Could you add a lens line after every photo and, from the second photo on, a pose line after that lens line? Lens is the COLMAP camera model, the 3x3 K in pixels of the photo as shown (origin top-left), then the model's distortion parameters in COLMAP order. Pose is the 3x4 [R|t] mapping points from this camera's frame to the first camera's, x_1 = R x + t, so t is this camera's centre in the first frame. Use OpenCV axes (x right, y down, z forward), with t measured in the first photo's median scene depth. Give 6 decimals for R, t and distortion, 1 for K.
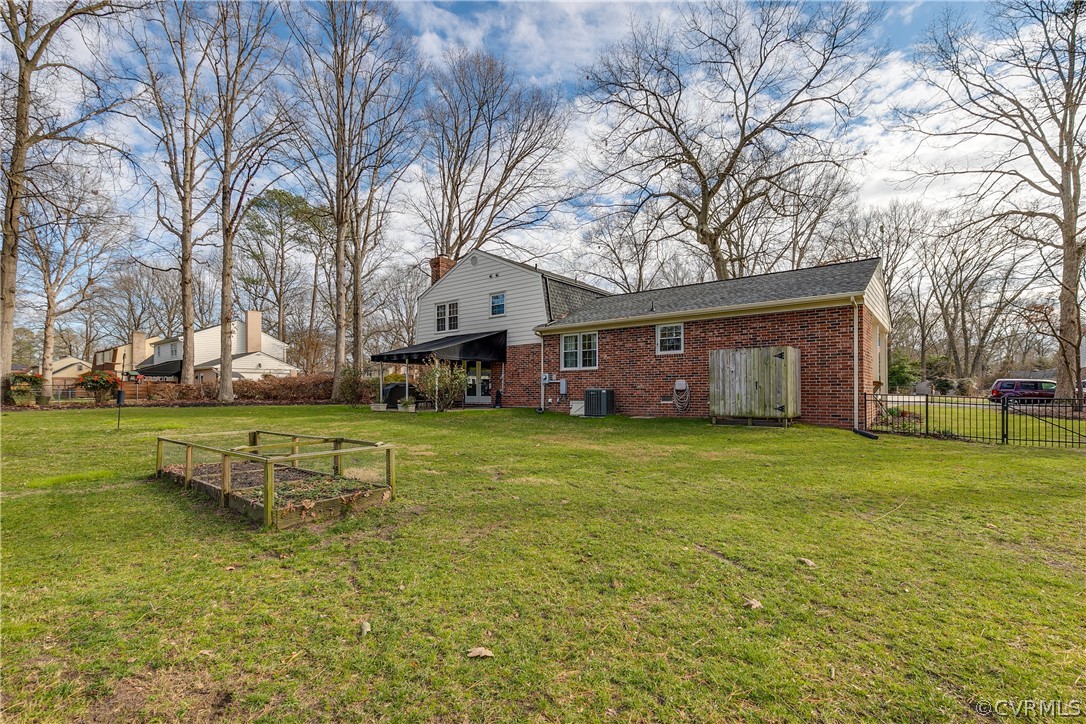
lens RADIAL K [[492.9, 0, 536.3], [0, 492.9, 387.9], [0, 0, 1]] dist [-0.003040, -0.000338]
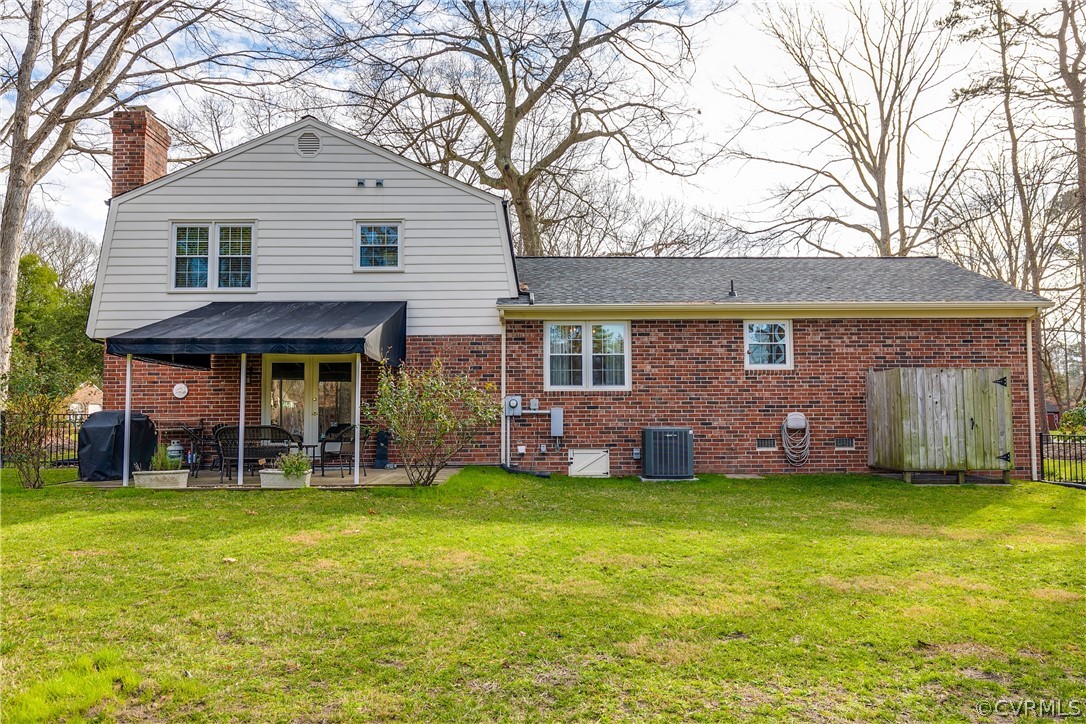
lens RADIAL K [[800.6, 0, 542.9], [0, 800.6, 362.0], [0, 0, 1]] dist [-0.009264, -0.002705]
pose [[0.768869, 0.043759, 0.637908, -0.528929], [-0.003771, 0.997948, -0.063913, -0.012654], [-0.639396, 0.046735, 0.767456, 0.387191]]
